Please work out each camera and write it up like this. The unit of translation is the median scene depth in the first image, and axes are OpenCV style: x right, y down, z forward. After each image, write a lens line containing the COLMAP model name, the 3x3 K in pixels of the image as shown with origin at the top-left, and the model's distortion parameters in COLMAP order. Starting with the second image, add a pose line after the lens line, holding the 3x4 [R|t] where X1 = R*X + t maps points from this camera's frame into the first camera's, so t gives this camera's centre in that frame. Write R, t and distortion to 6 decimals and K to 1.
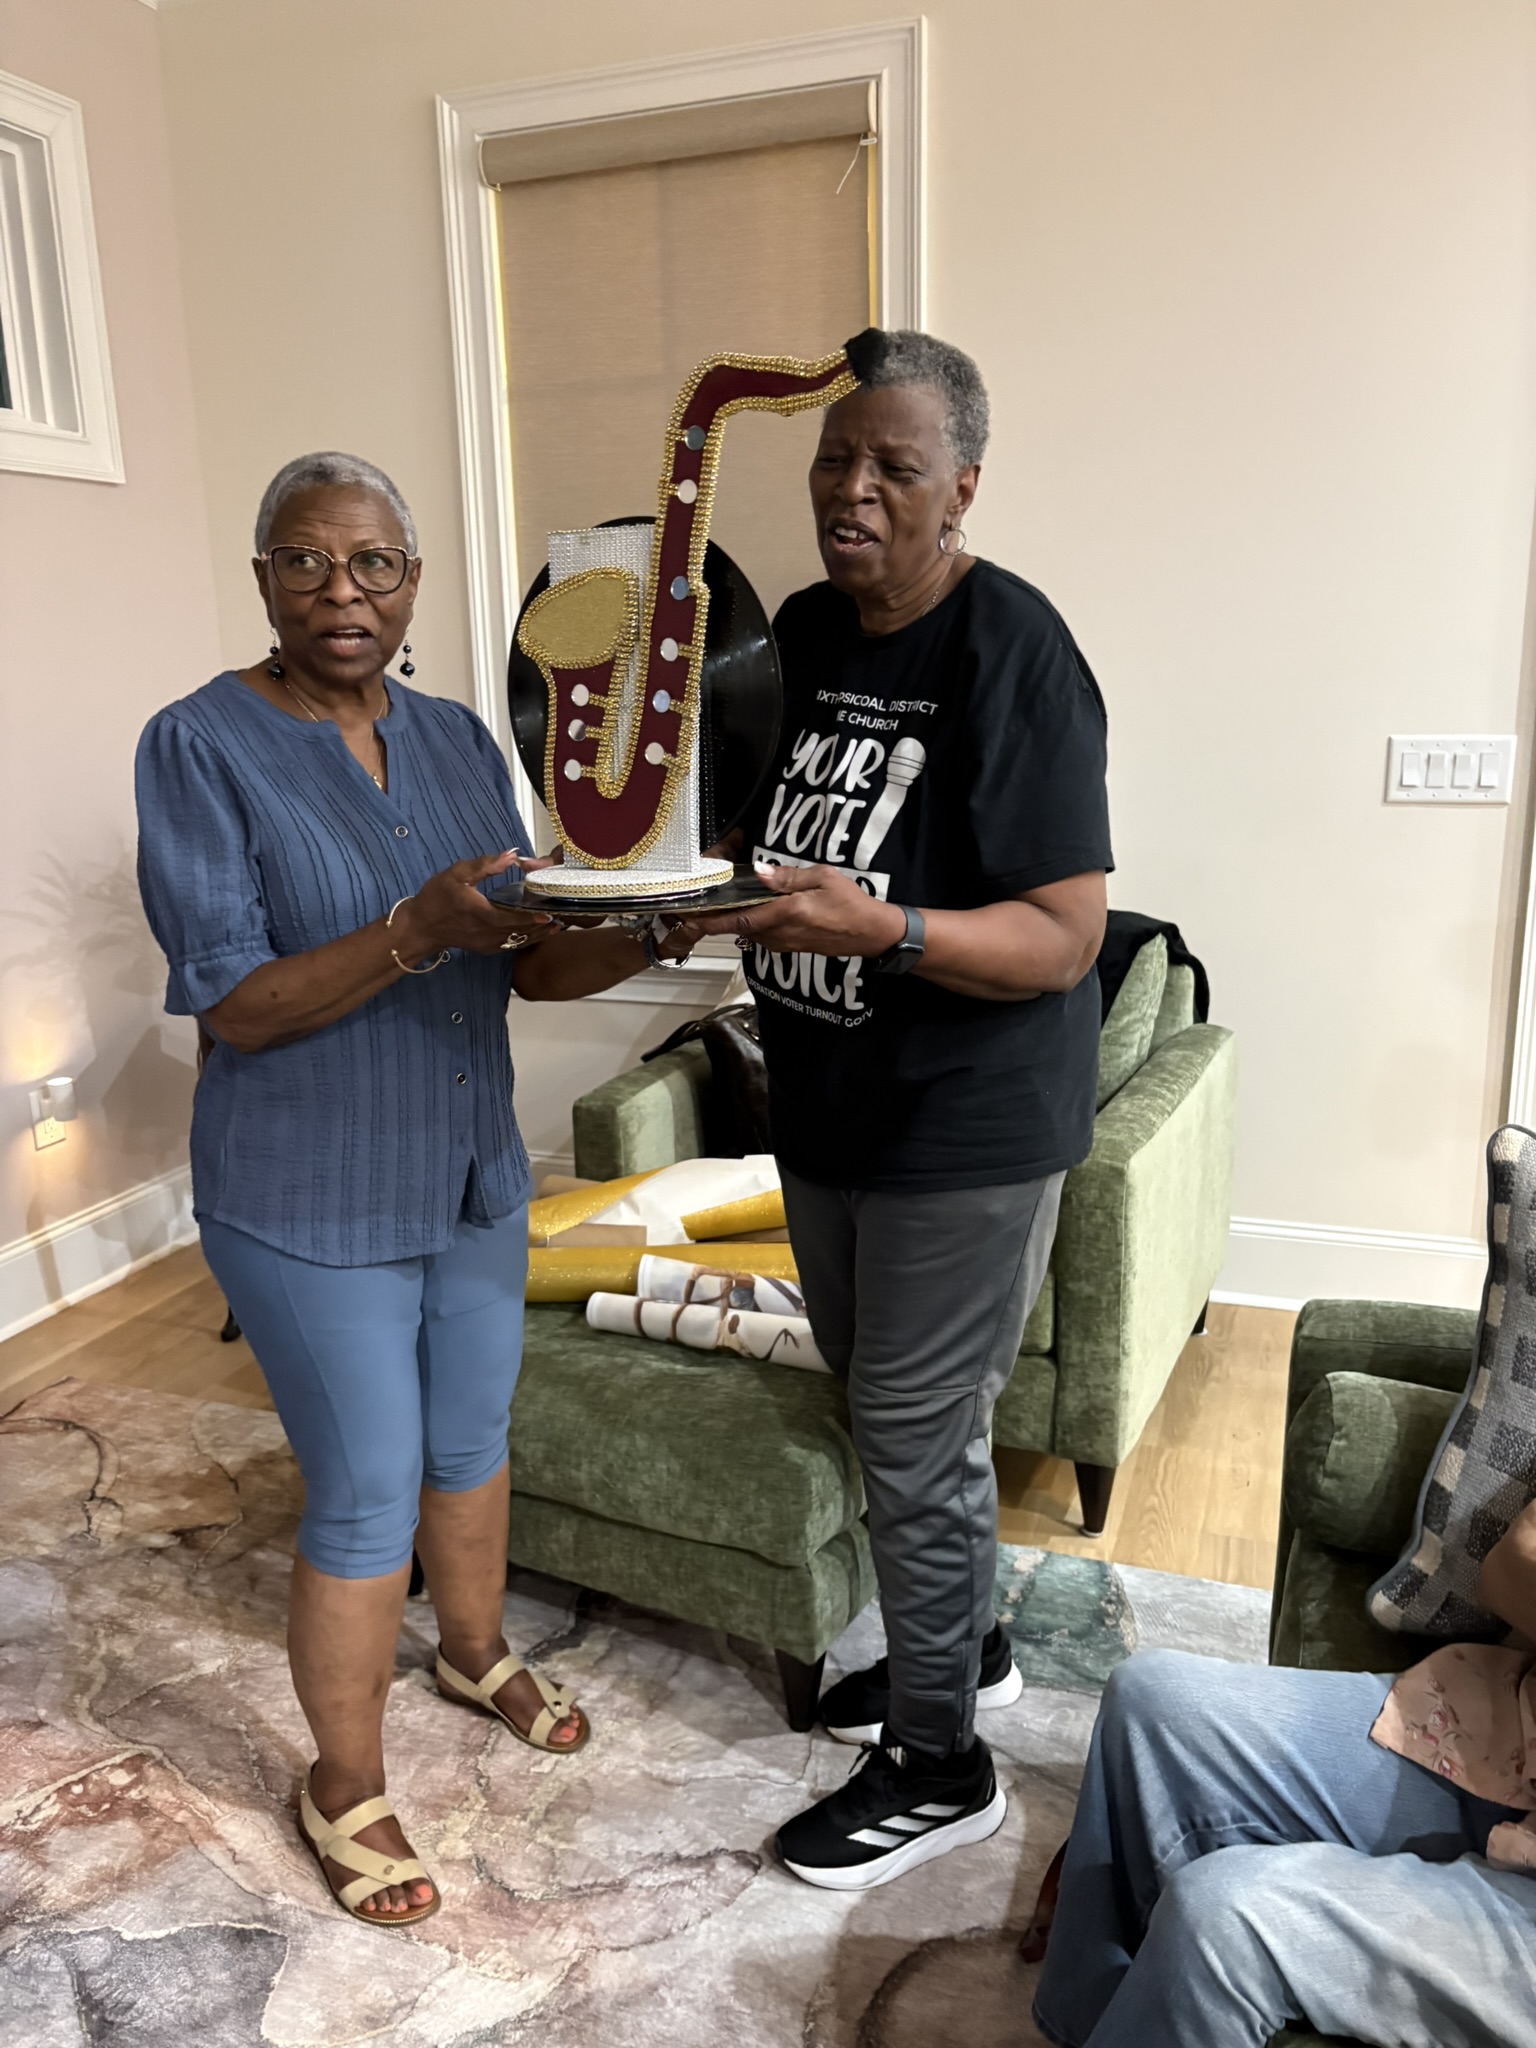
lens RADIAL K [[1519.9, 0, 775.1], [0, 1519.9, 1025.9], [0, 0, 1]] dist [0.029155, -0.028085]
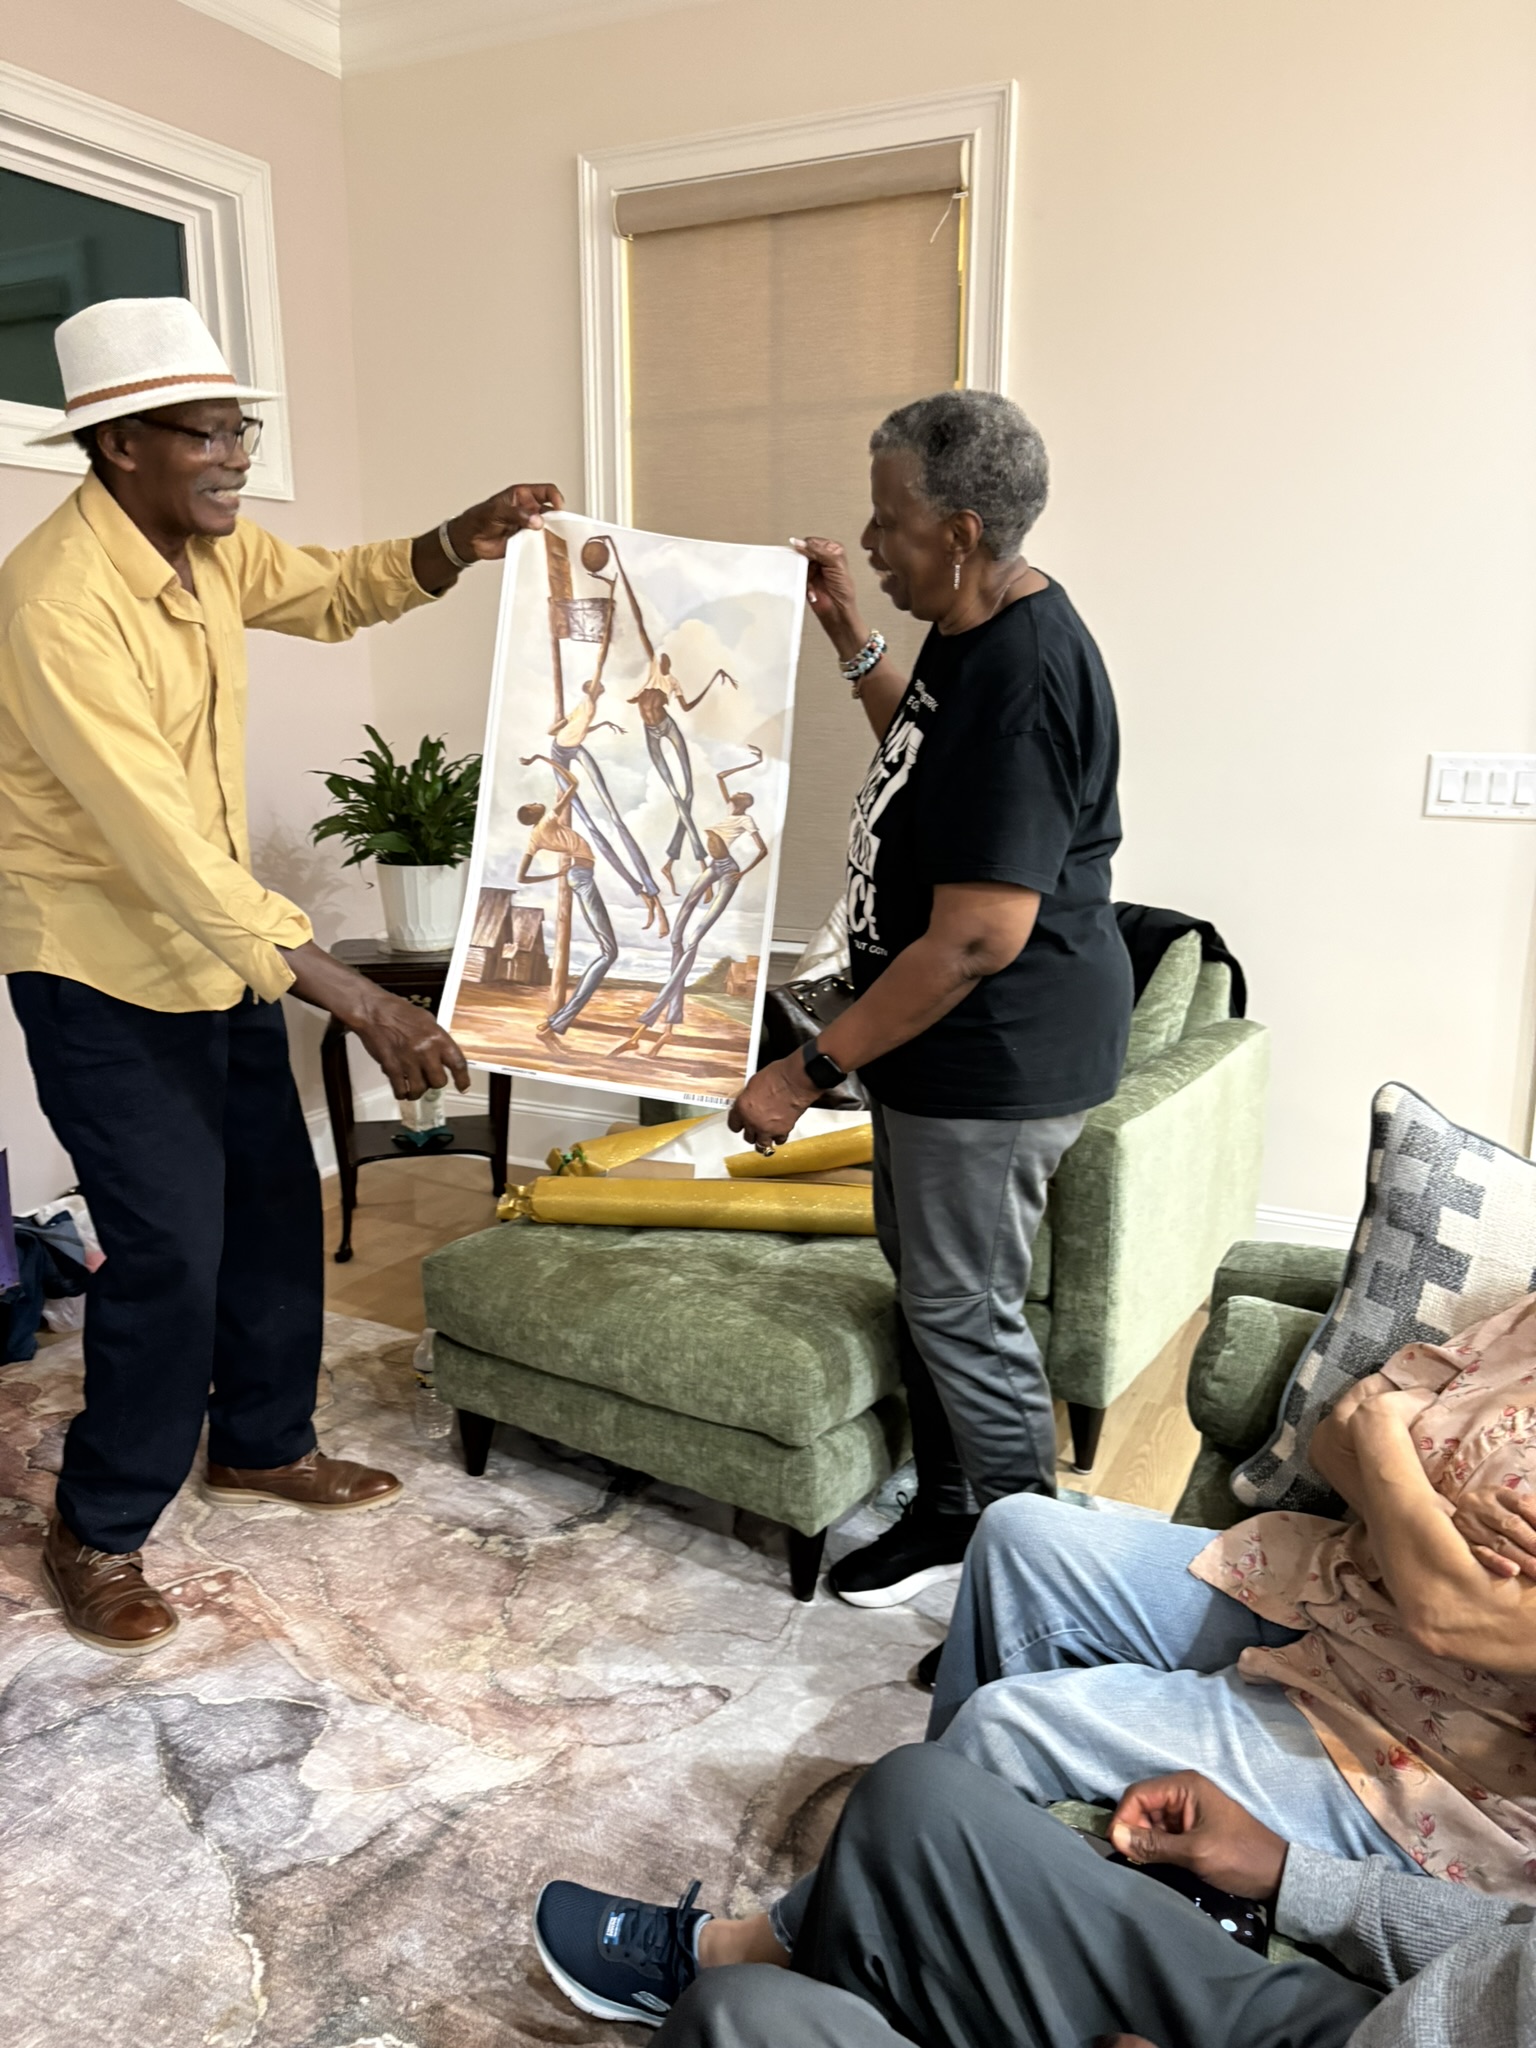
lens RADIAL K [[1519.9, 0, 769.3], [0, 1519.9, 1027.2], [0, 0, 1]] dist [0.029155, -0.028085]
pose [[0.993385, 0.046611, -0.104944, 0.091432], [-0.047494, 0.998854, -0.005926, 0.035240], [0.104548, 0.010871, 0.994460, -0.120567]]
